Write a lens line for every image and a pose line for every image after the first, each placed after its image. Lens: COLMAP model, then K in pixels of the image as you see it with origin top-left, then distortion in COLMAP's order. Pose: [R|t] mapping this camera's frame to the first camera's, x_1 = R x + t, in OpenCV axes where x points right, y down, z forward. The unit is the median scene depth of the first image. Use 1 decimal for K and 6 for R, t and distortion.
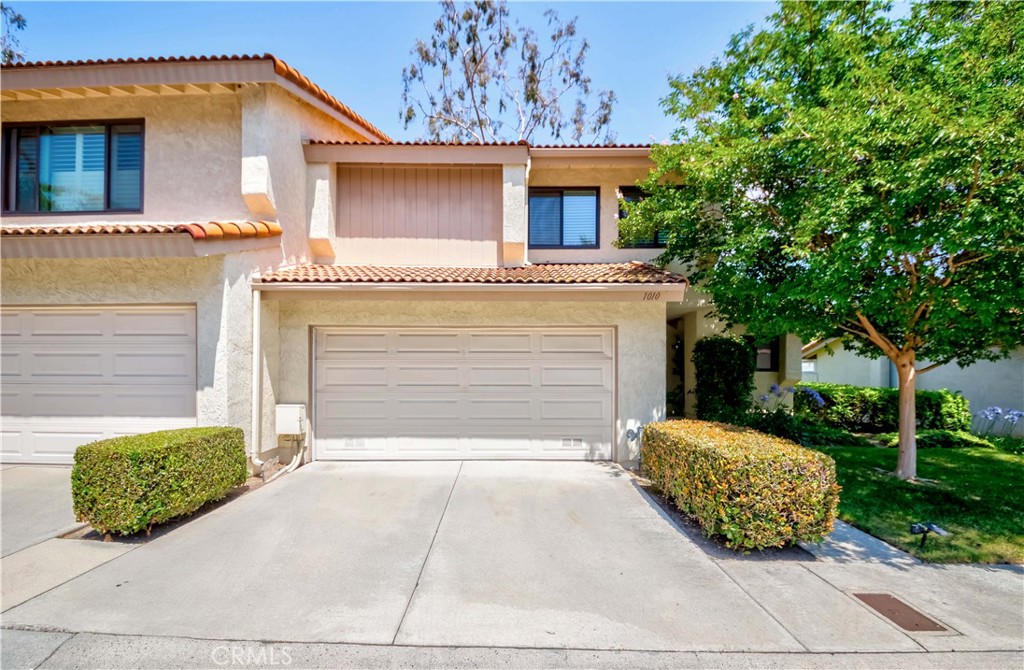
lens RADIAL K [[427.1, 0, 505.2], [0, 427.1, 366.9], [0, 0, 1]] dist [-0.007396, -0.004269]
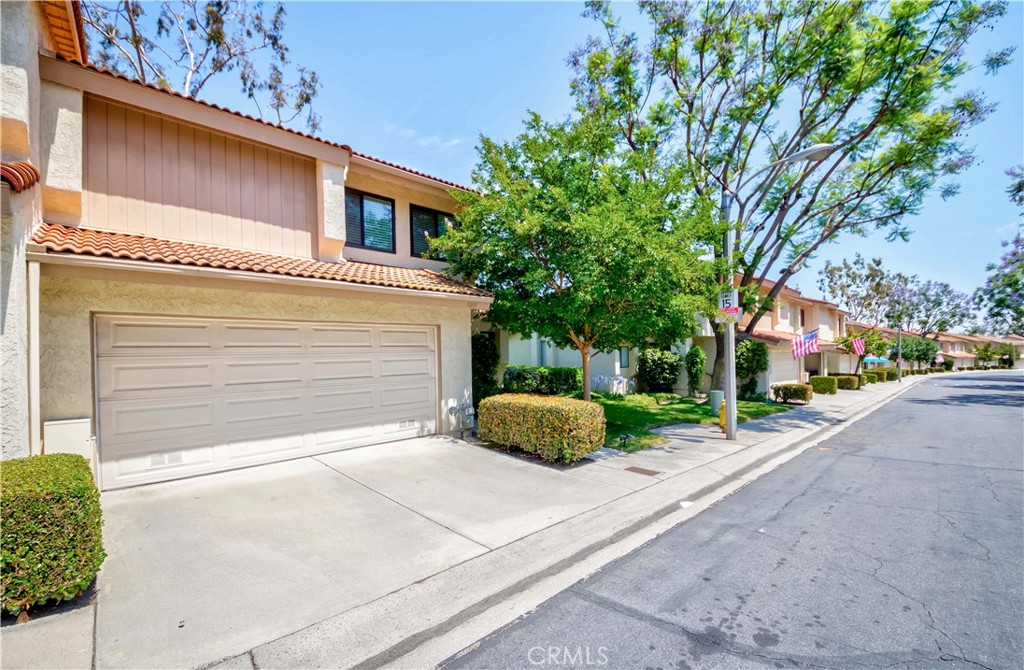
lens RADIAL K [[432.9, 0, 516.8], [0, 432.9, 348.3], [0, 0, 1]] dist [-0.008226, -0.003386]
pose [[0.710930, -0.008597, 0.703210, -0.460193], [0.017549, 0.999831, -0.005518, -0.016748], [-0.703044, 0.016264, 0.710960, -0.054345]]
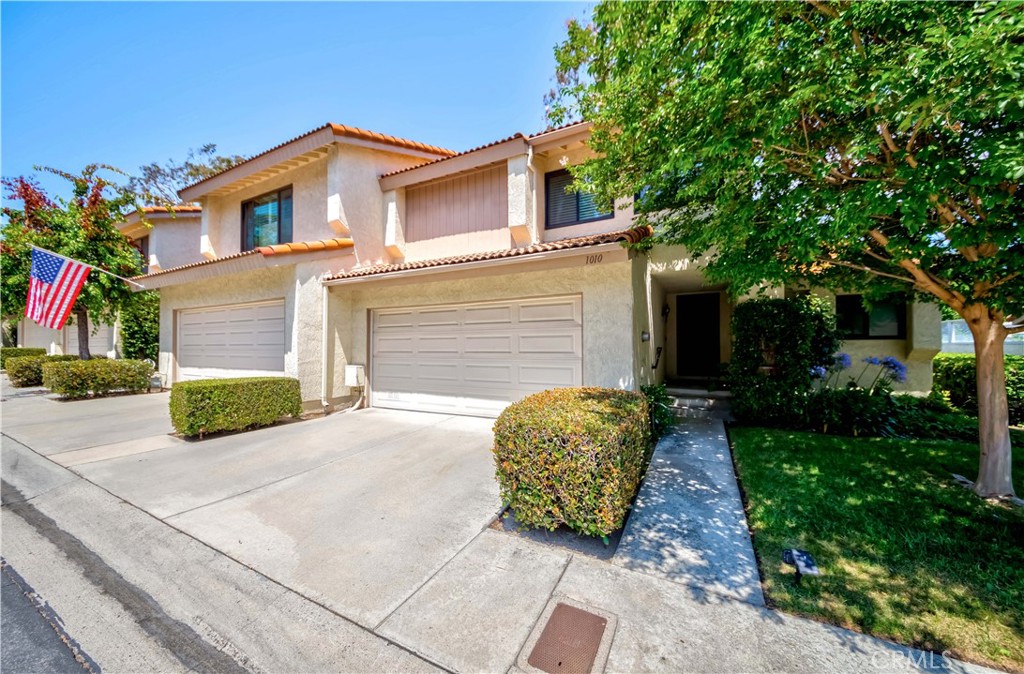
lens RADIAL K [[365.9, 0, 510.2], [0, 365.9, 338.6], [0, 0, 1]] dist [-0.007140, -0.001943]
pose [[0.889887, -0.015877, -0.455905, 0.495106], [0.008653, 0.999802, -0.017929, 0.024907], [0.456100, 0.012010, 0.889848, 0.158745]]
